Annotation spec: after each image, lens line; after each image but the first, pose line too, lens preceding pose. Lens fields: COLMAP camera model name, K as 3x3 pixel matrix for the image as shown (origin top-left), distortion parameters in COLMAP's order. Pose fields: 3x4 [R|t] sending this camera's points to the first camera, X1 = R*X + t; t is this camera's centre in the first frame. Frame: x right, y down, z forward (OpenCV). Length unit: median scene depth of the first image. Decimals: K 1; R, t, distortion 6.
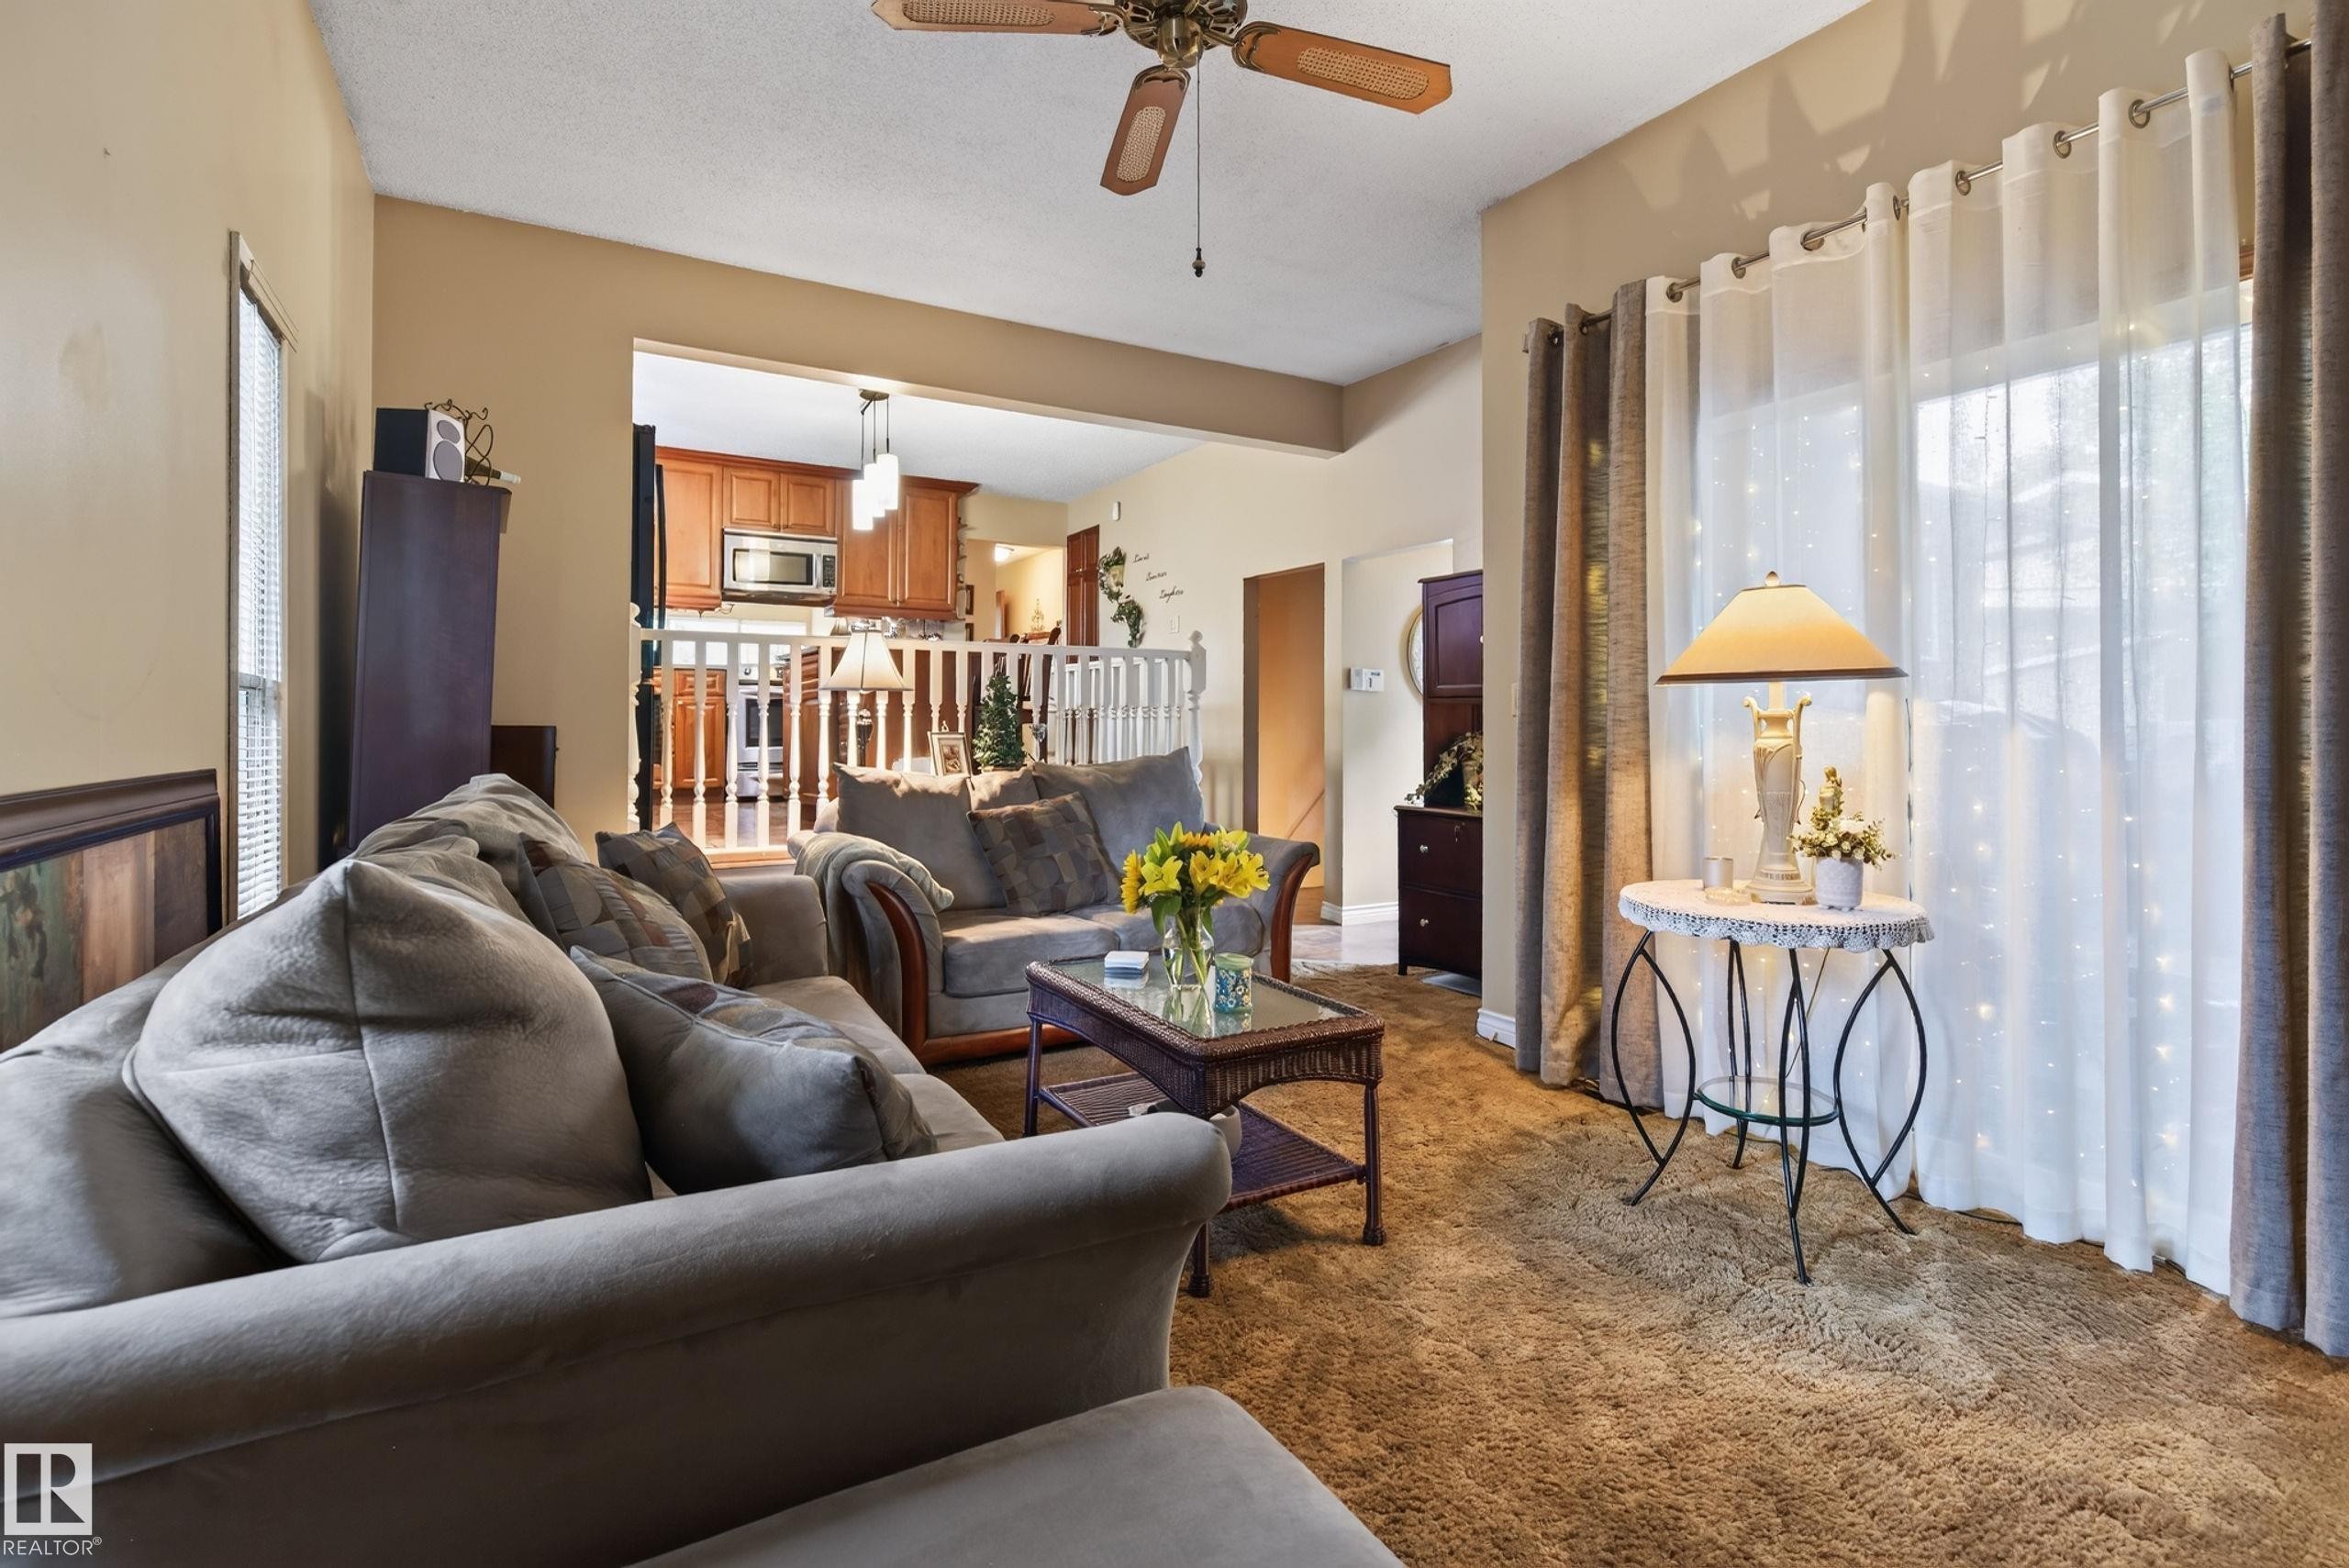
lens RADIAL K [[1092.1, 0, 1180.2], [0, 1092.1, 718.6], [0, 0, 1]] dist [0.001063, 0.000377]
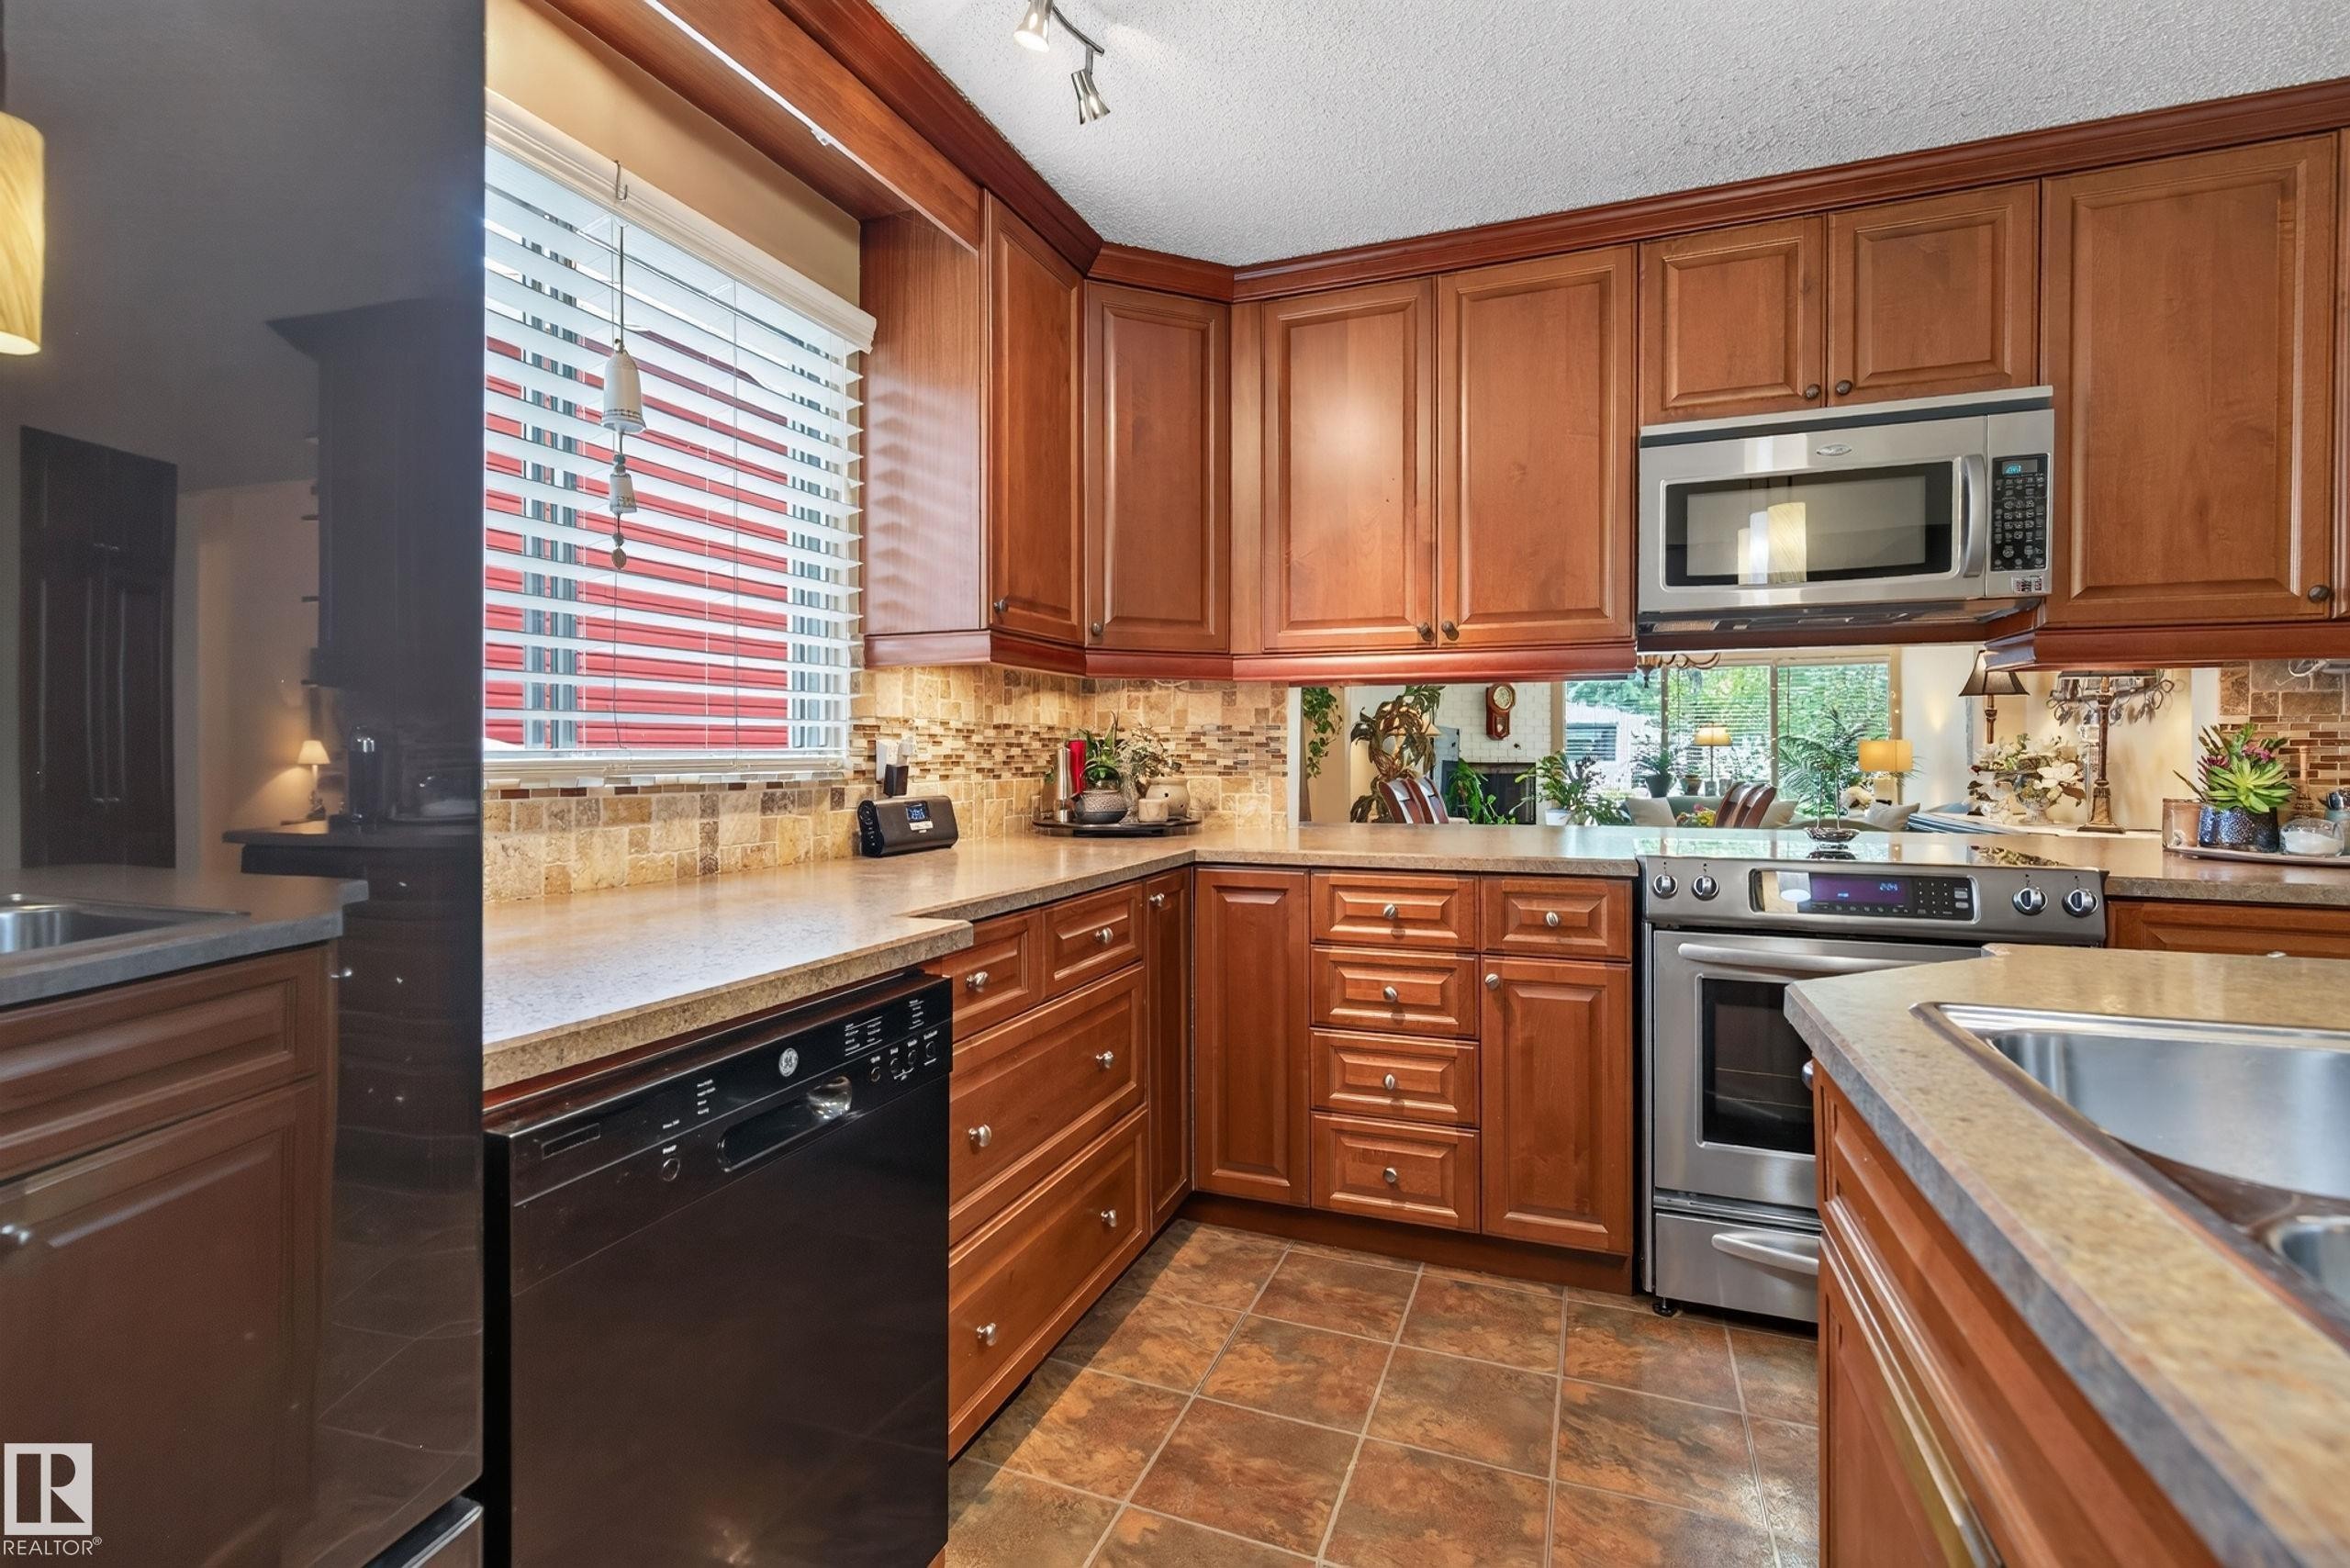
lens RADIAL K [[1082.2, 0, 1187.1], [0, 1082.2, 753.7], [0, 0, 1]] dist [-0.000746, 0.000346]
pose [[0.631290, -0.003871, -0.775537, -0.417770], [0.010367, 0.999940, 0.003448, -0.132570], [0.775478, -0.010217, 0.631292, 1.143589]]
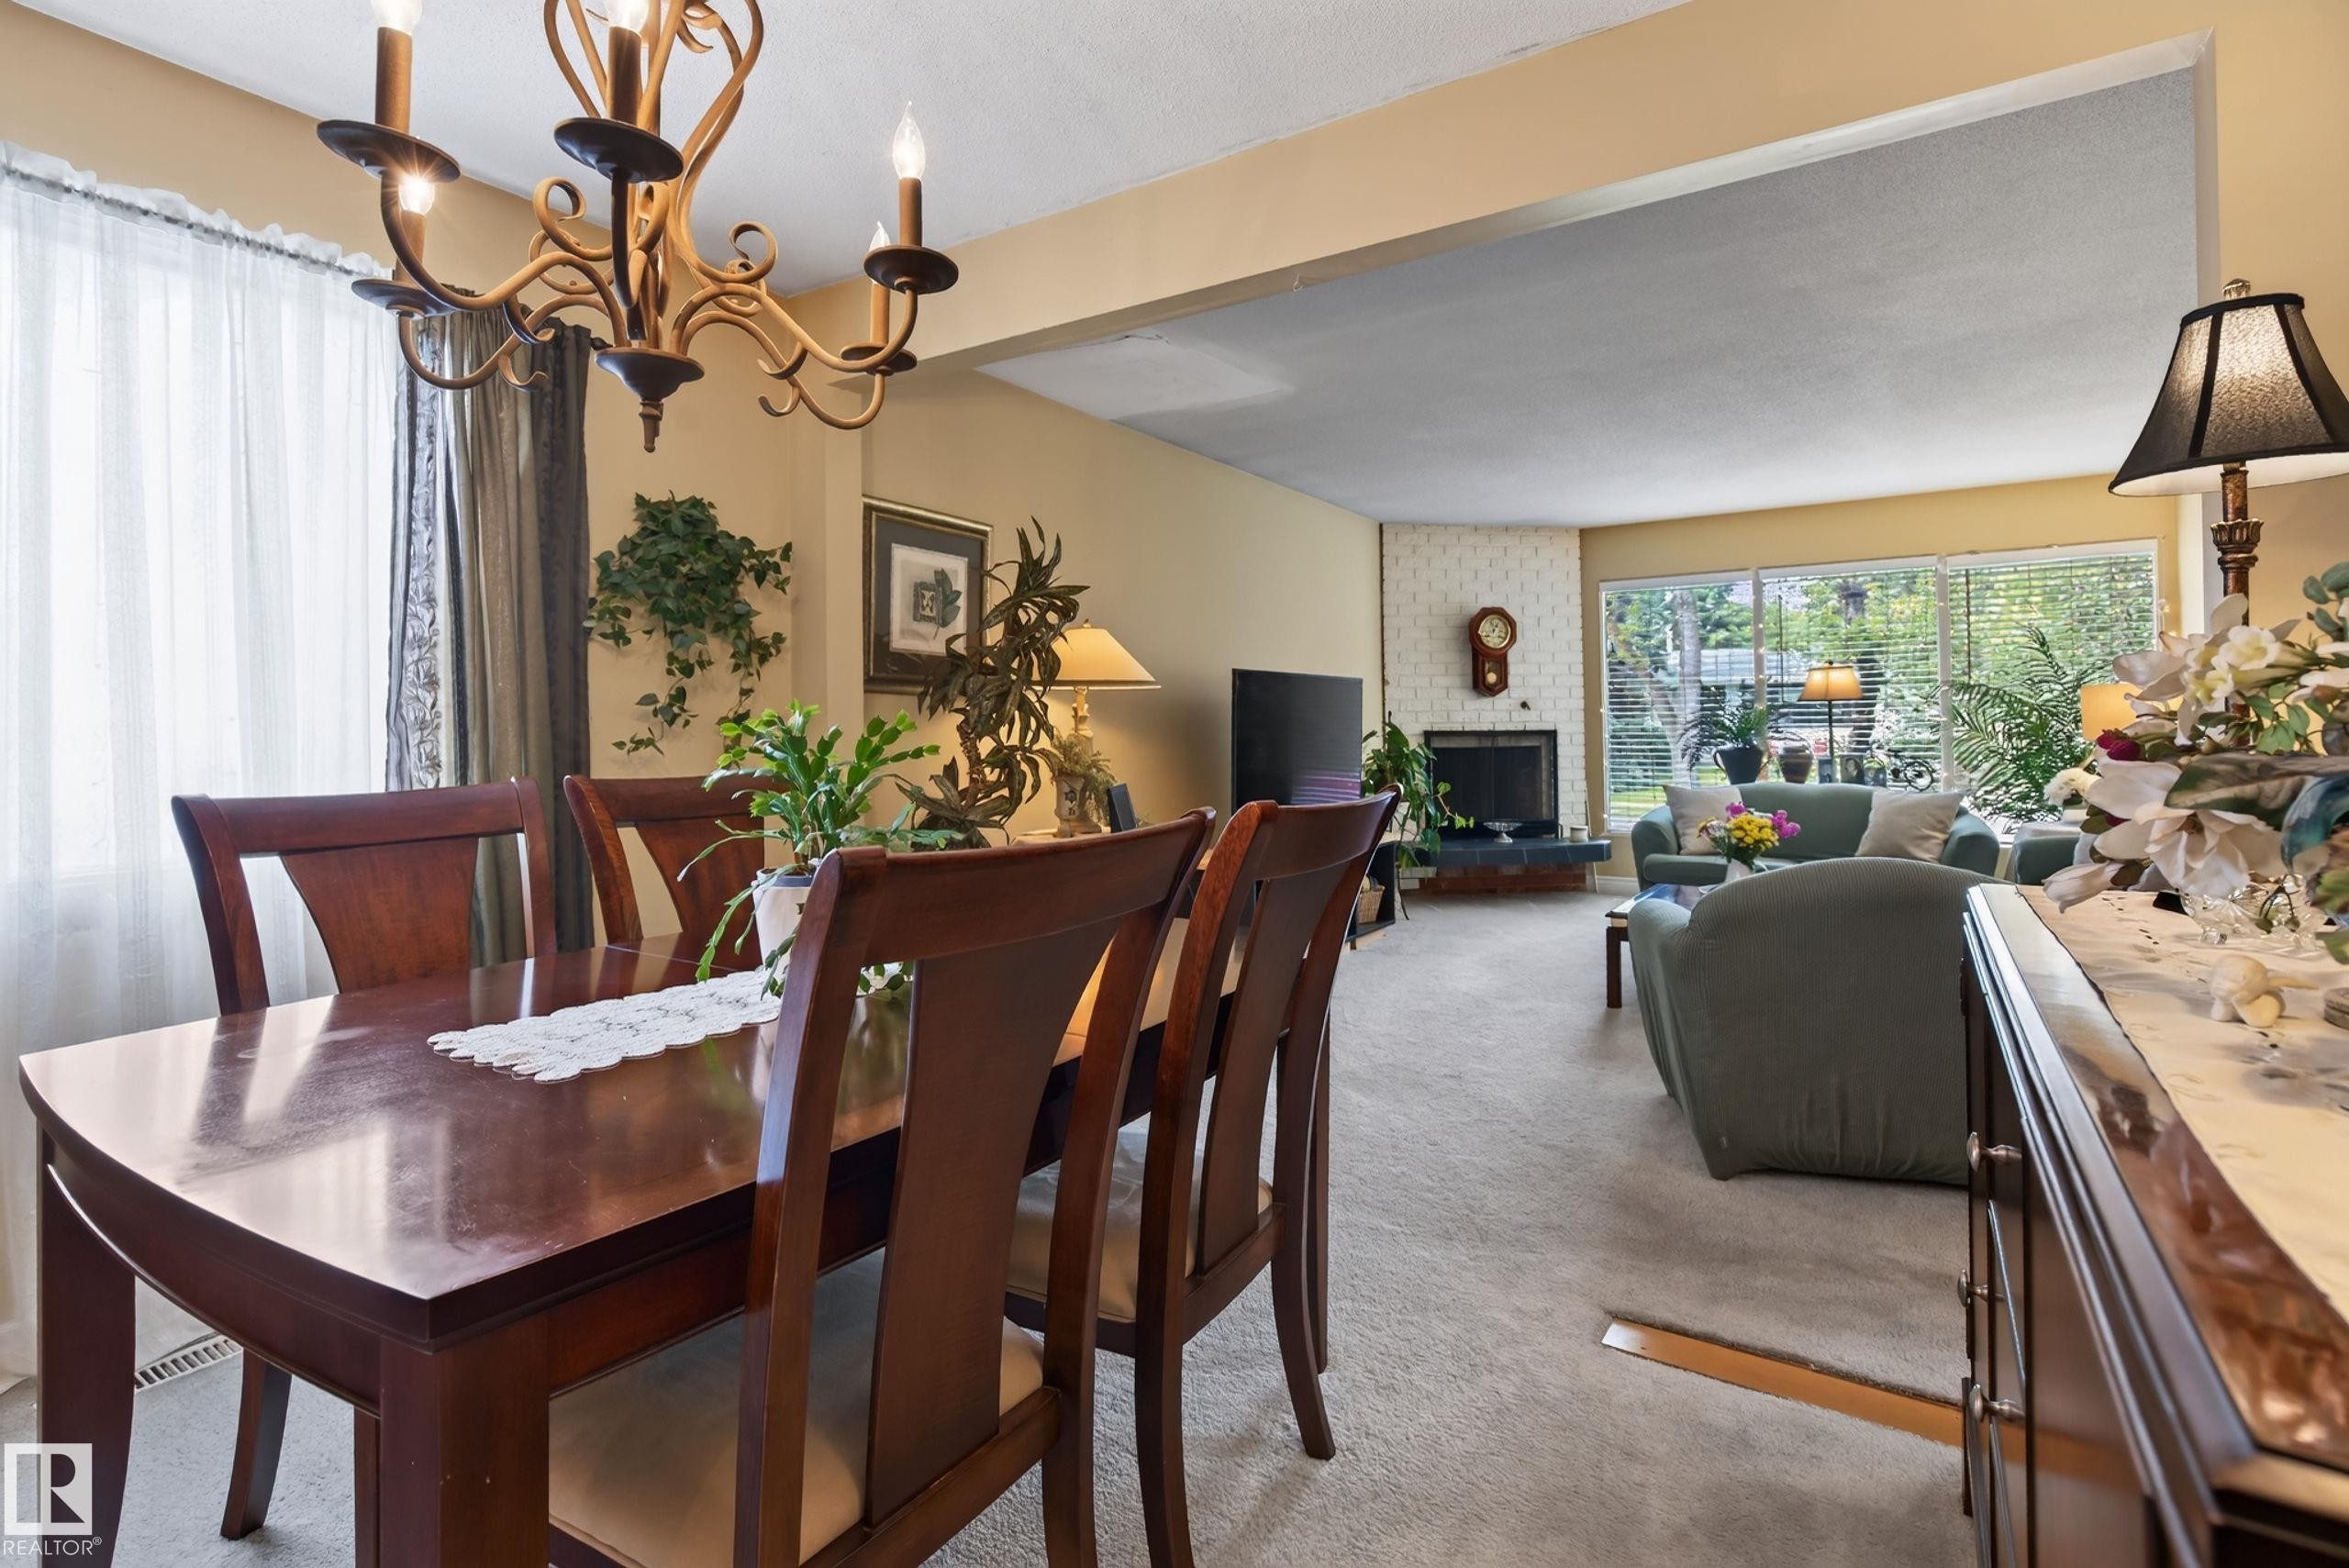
lens RADIAL K [[1092.1, 0, 1180.2], [0, 1092.1, 718.6], [0, 0, 1]] dist [0.001063, 0.000377]
pose [[0.459164, -0.012646, -0.888261, -0.622140], [0.020494, 0.999783, -0.003640, -0.117963], [0.888115, -0.016532, 0.459324, 2.063418]]
